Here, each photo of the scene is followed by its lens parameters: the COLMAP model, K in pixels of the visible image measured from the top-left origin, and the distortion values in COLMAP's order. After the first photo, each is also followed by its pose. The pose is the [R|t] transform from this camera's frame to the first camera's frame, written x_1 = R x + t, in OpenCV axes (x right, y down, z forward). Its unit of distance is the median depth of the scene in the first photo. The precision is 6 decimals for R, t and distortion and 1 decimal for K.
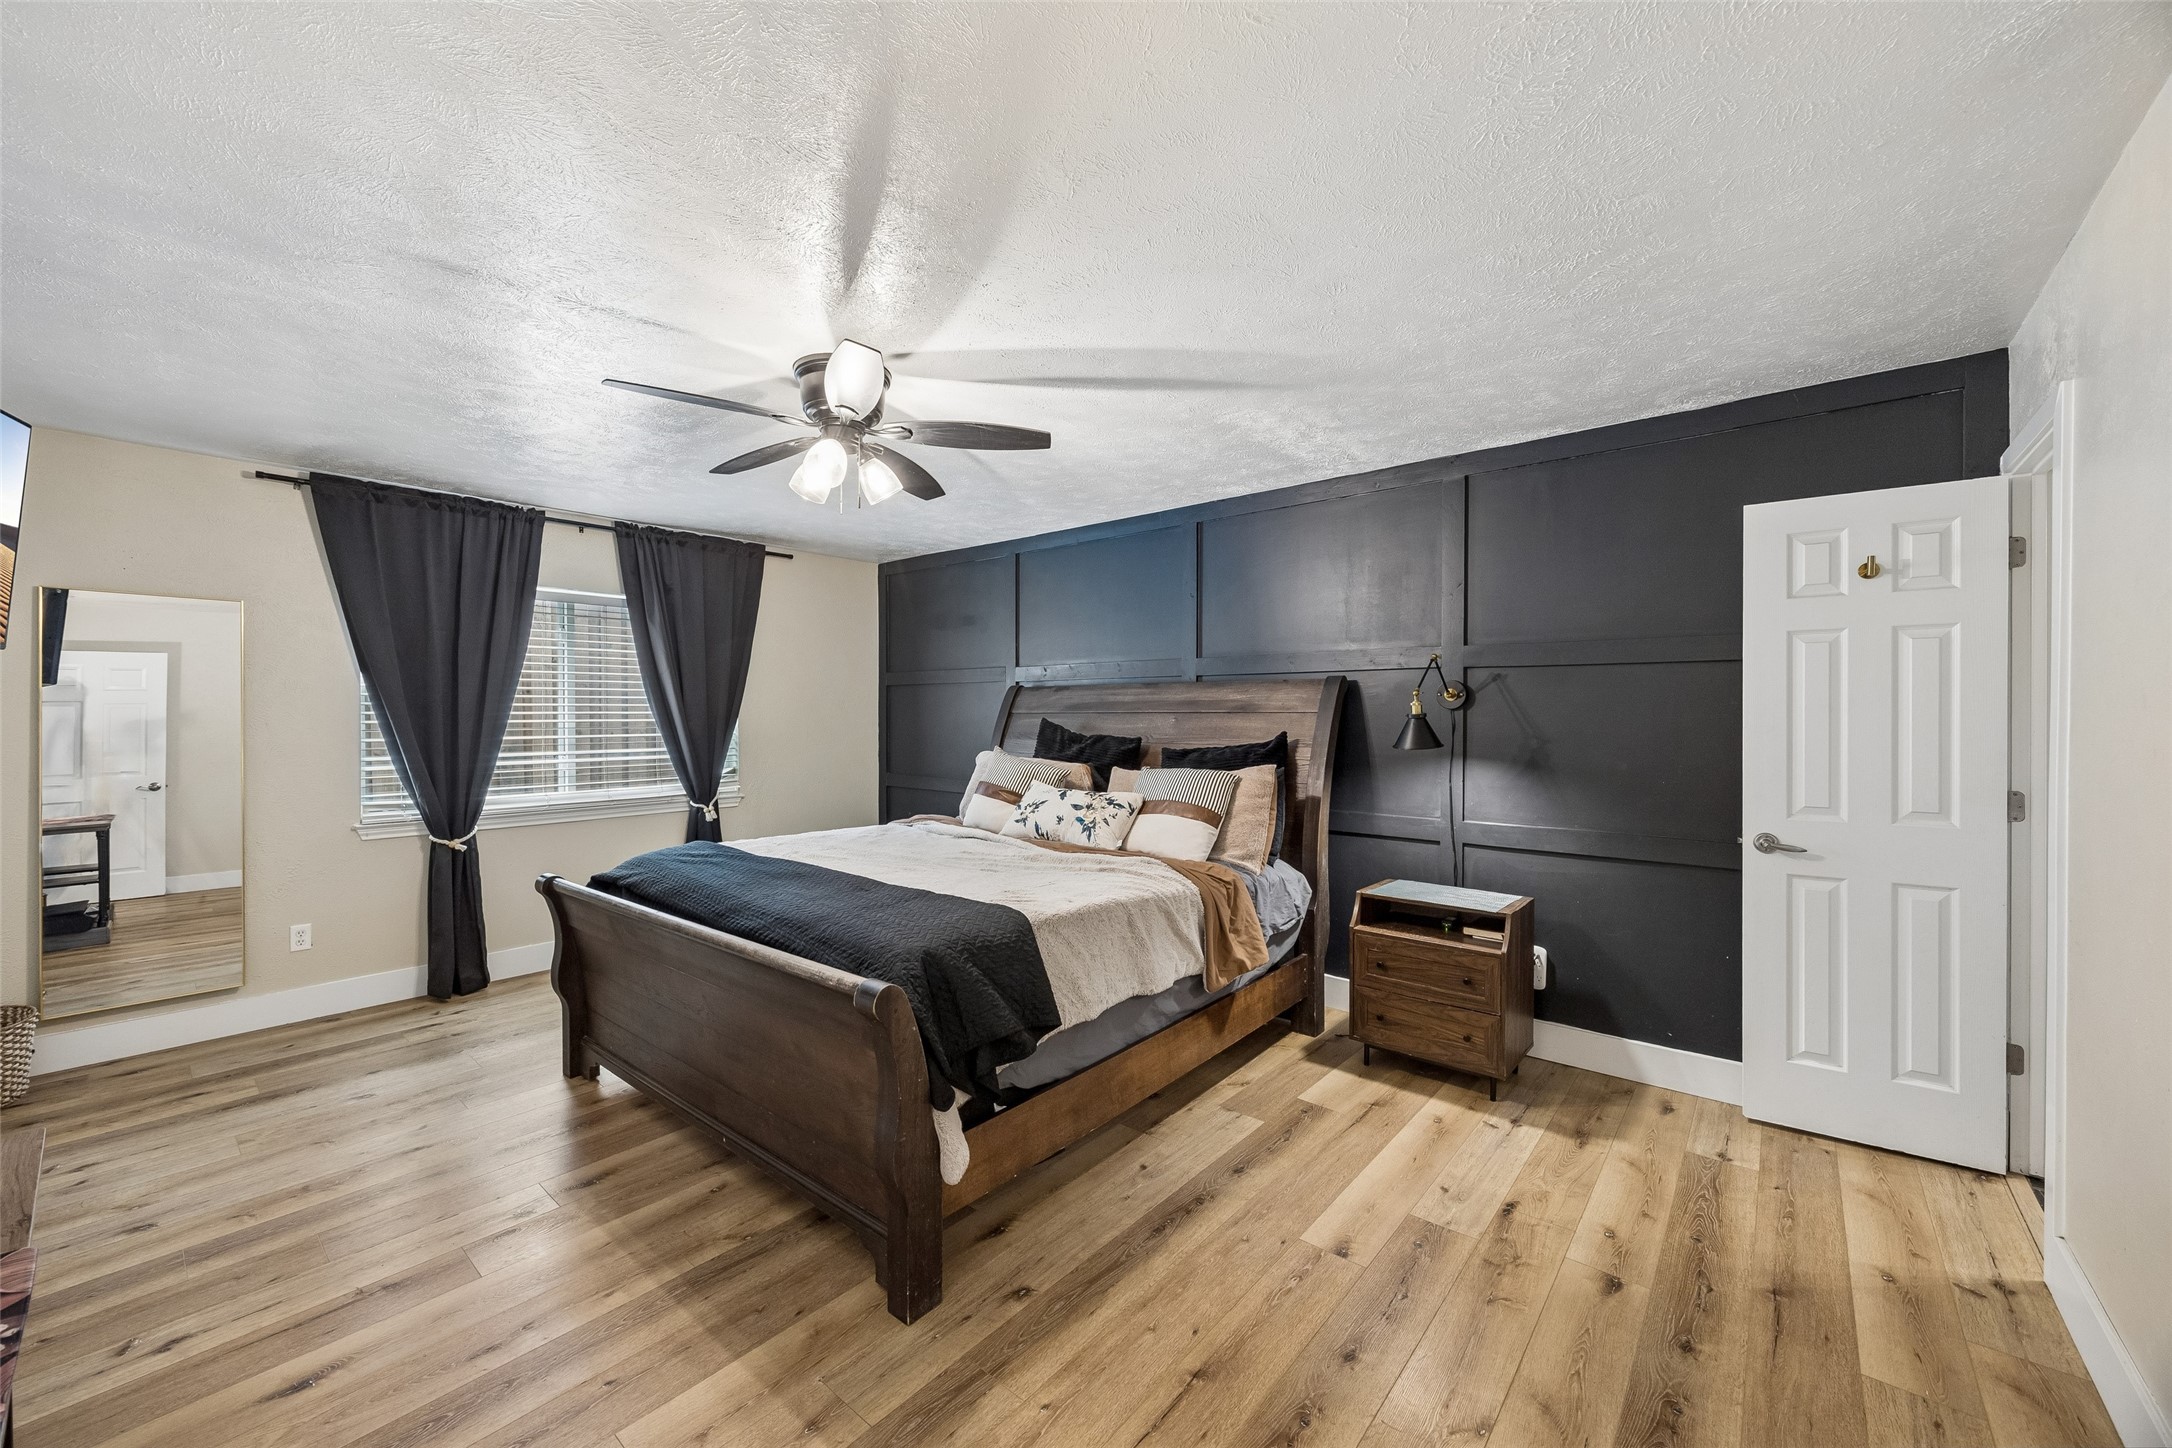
lens RADIAL K [[818.6, 0, 1082.4], [0, 818.6, 713.4], [0, 0, 1]] dist [-0.000909, -0.000245]
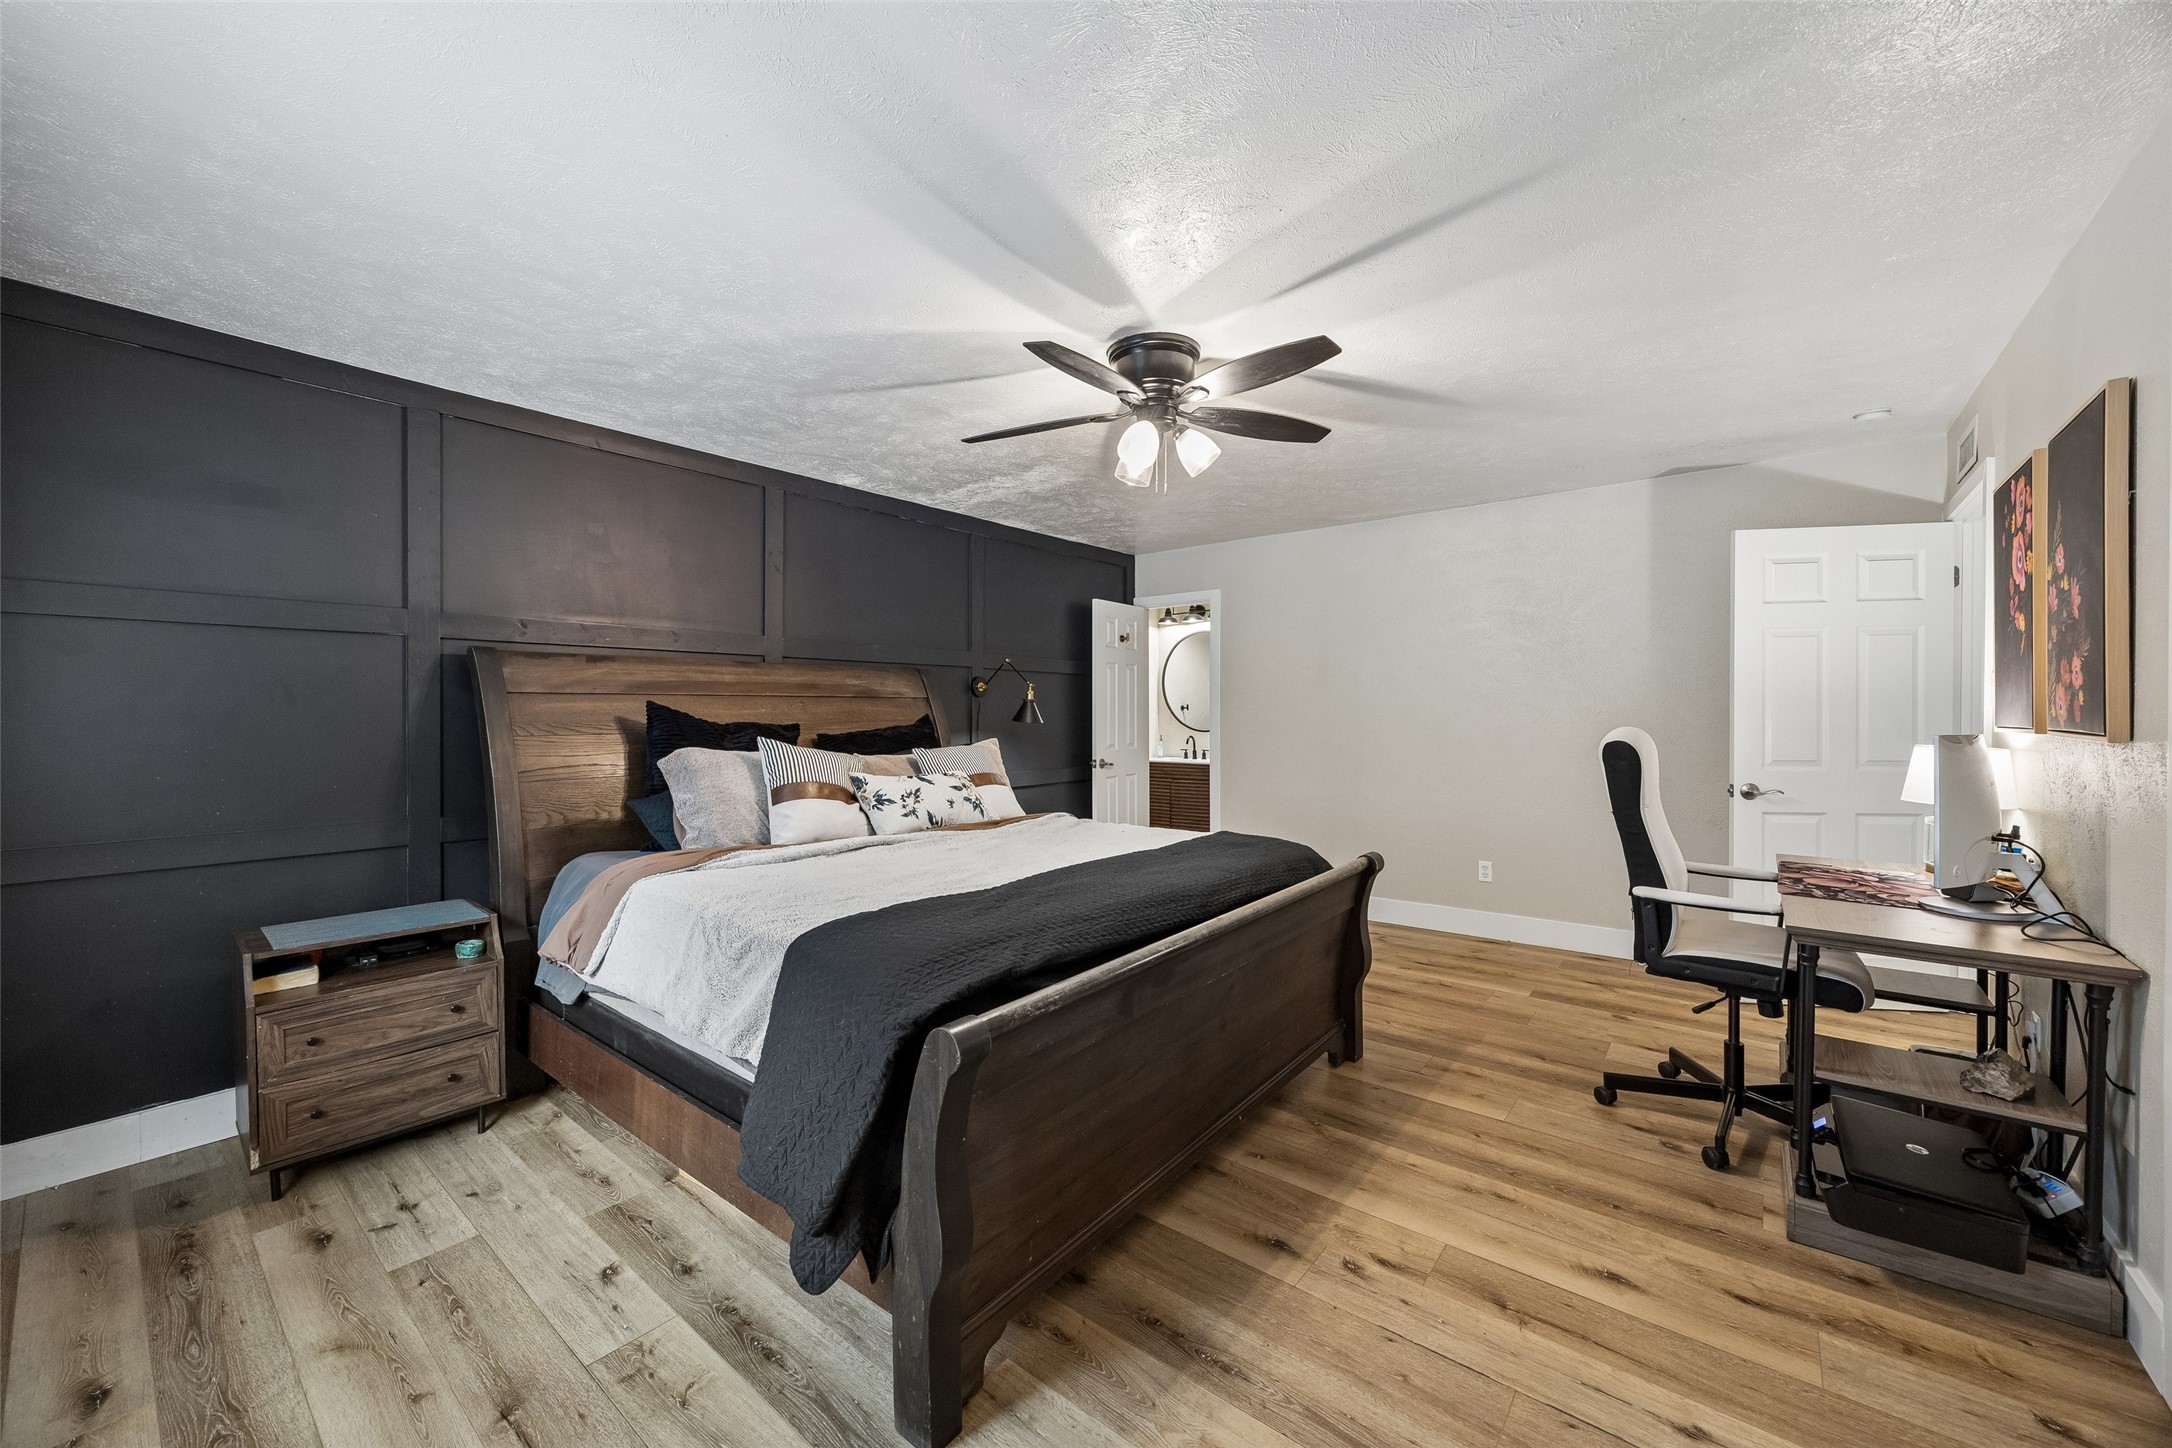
lens RADIAL K [[842.4, 0, 1078.8], [0, 842.4, 713.5], [0, 0, 1]] dist [0.000707, 0.000120]
pose [[-0.019580, -0.003406, 0.999802, -1.394863], [0.002307, 0.999991, 0.003451, 0.026585], [-0.999806, 0.002374, -0.019572, 1.166345]]
